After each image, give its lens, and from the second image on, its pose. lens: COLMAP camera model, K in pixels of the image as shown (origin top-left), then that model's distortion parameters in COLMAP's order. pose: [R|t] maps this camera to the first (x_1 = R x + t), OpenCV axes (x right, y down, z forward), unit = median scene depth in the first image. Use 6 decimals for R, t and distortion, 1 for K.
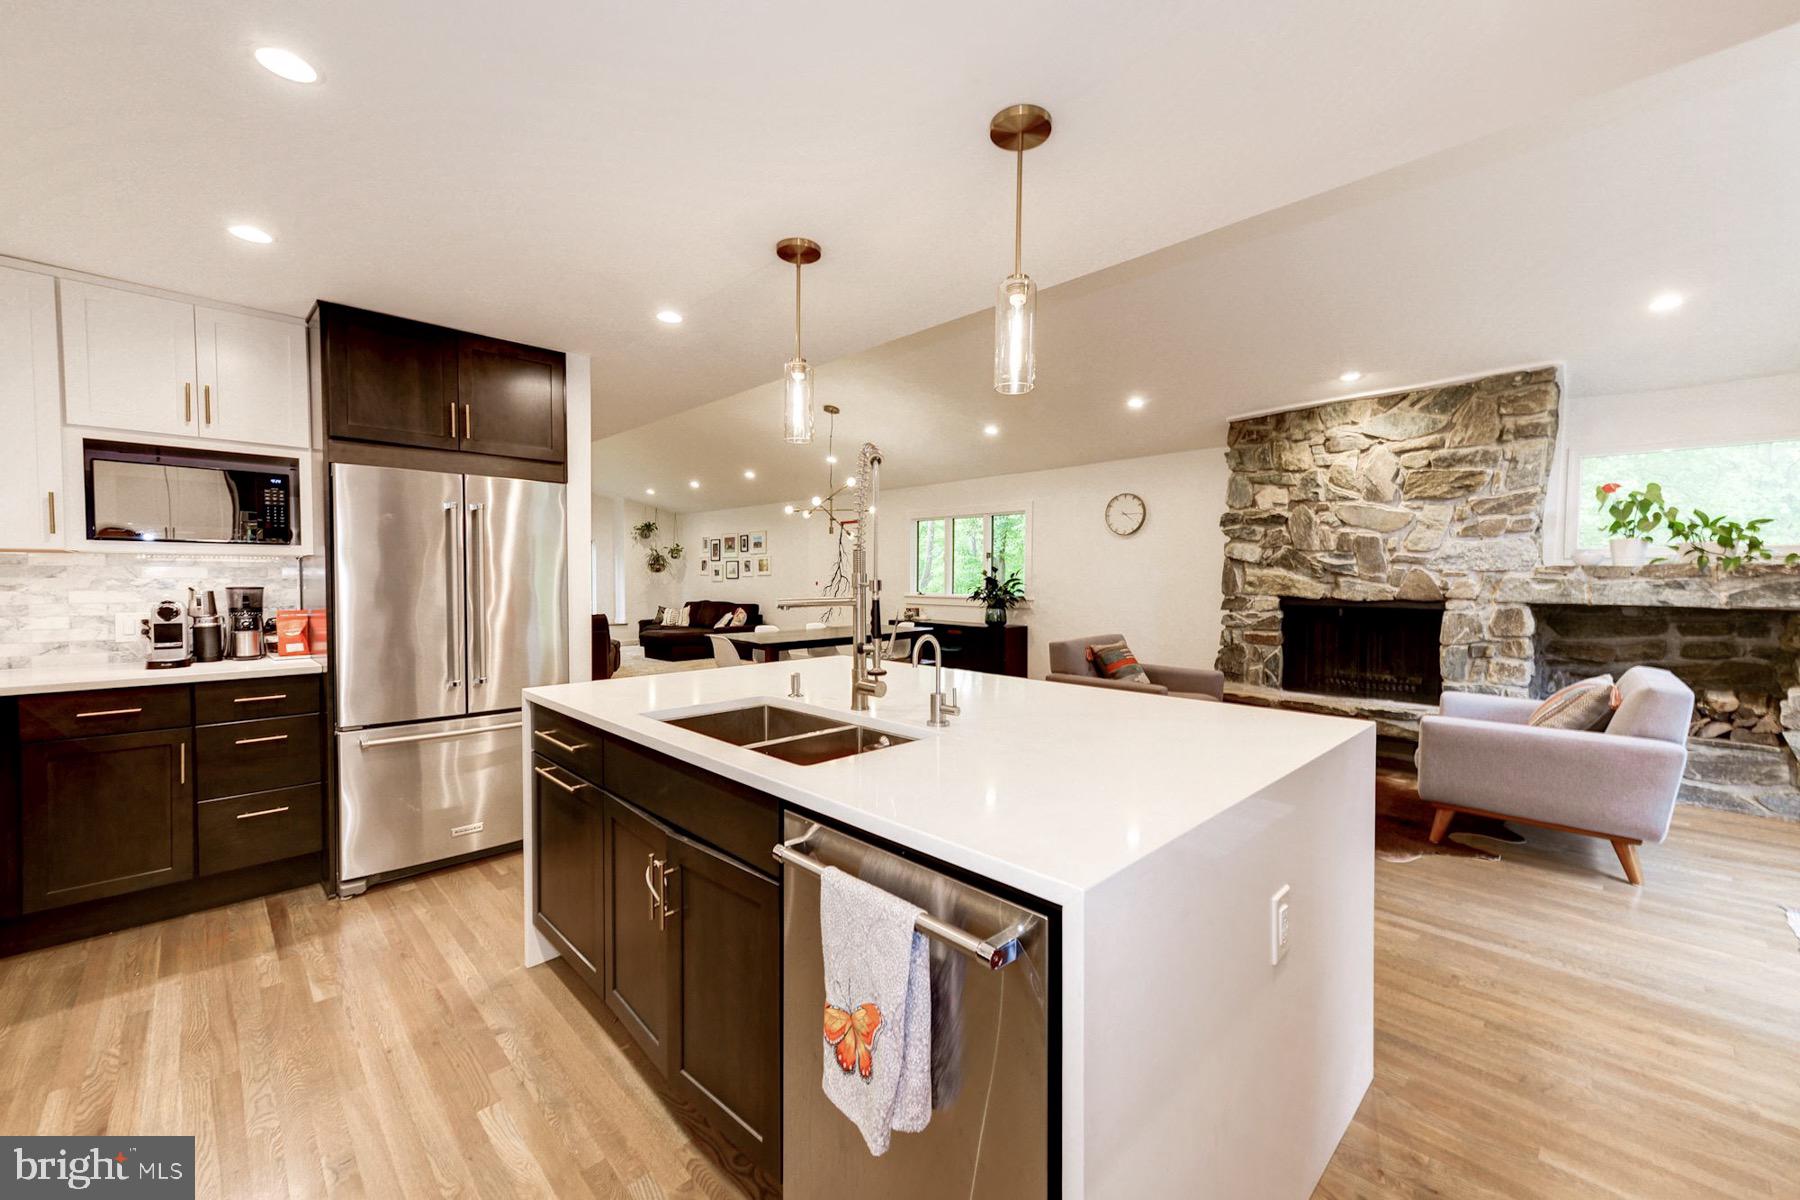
lens RADIAL K [[714.7, 0, 917.2], [0, 714.7, 602.4], [0, 0, 1]] dist [0.012090, 0.000337]
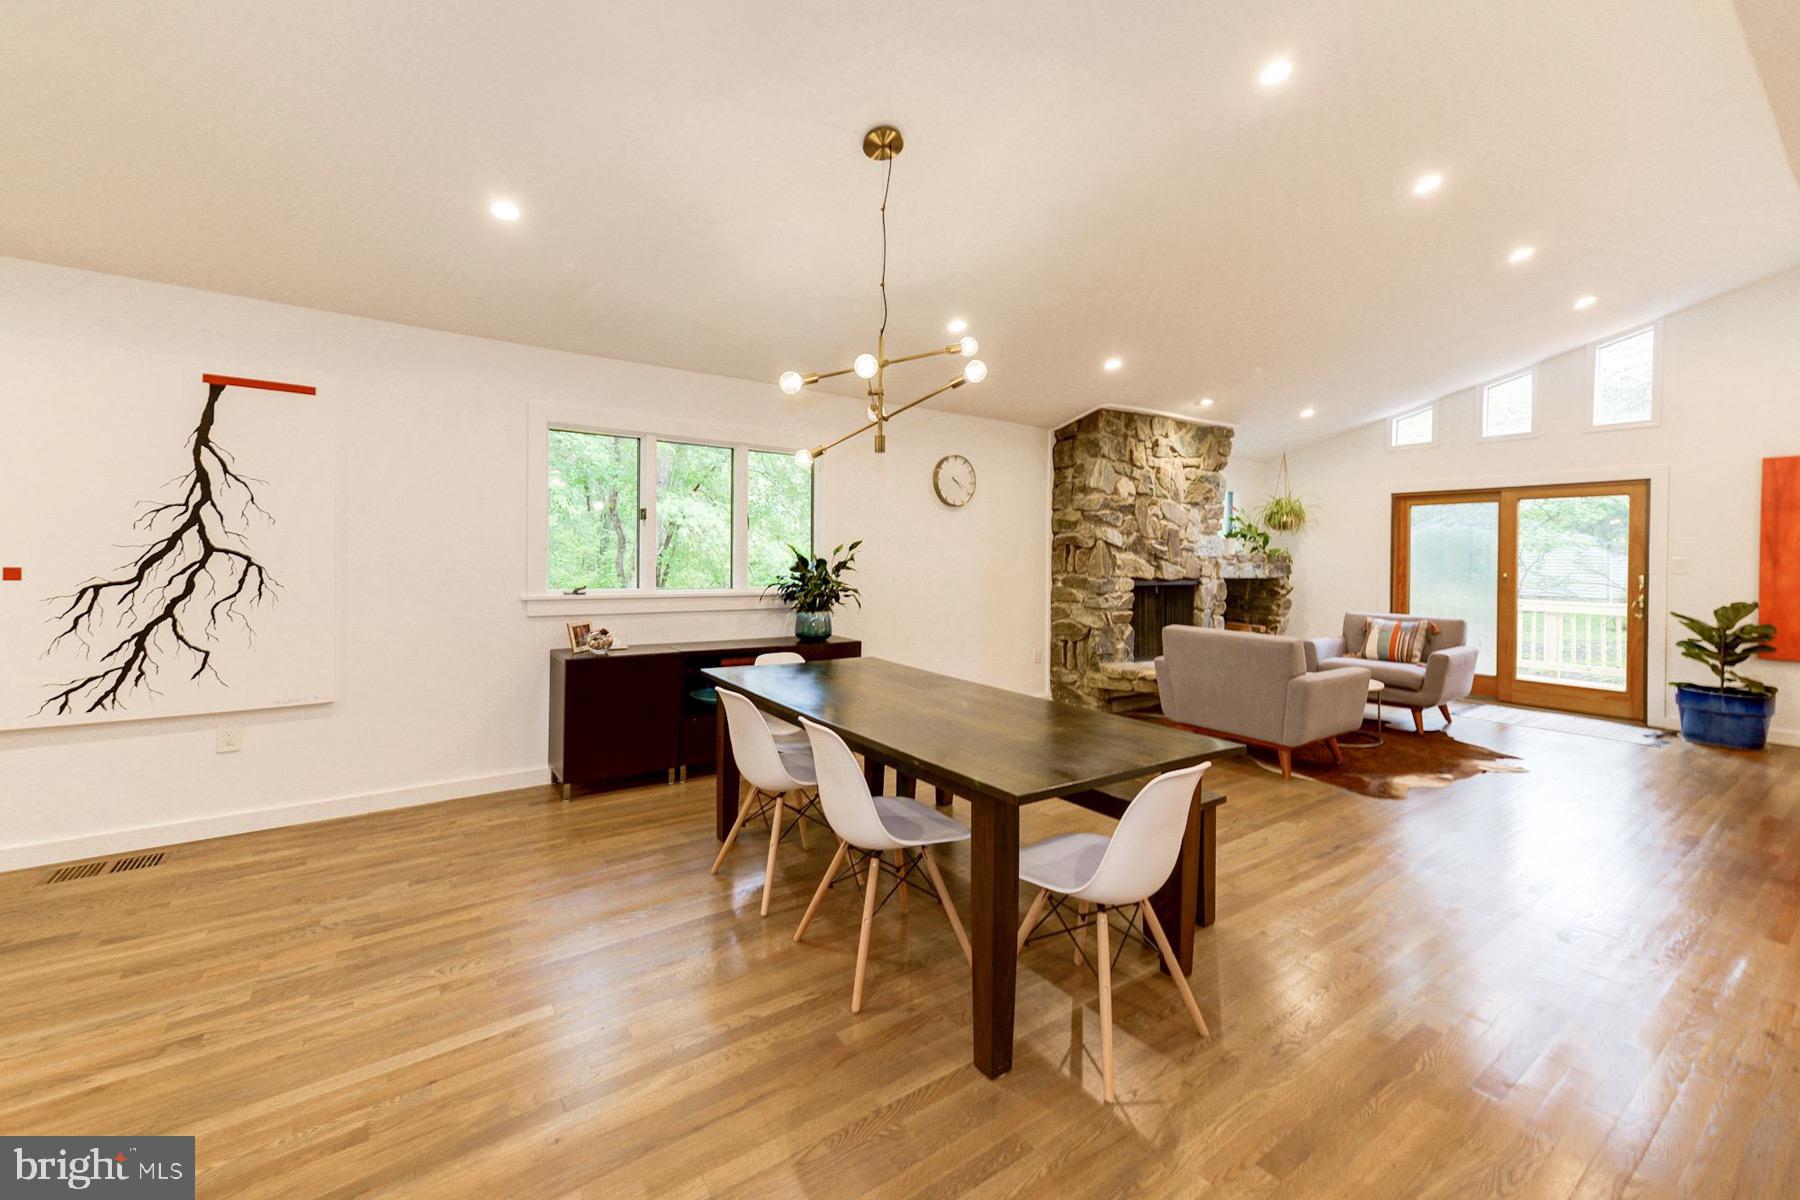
lens RADIAL K [[707.1, 0, 897.1], [0, 707.1, 559.7], [0, 0, 1]] dist [0.001491, 0.000252]
pose [[0.184091, -0.004479, 0.982899, -0.727315], [0.023016, 0.999735, 0.000245, -0.052769], [-0.982640, 0.022577, 0.184145, 1.337148]]
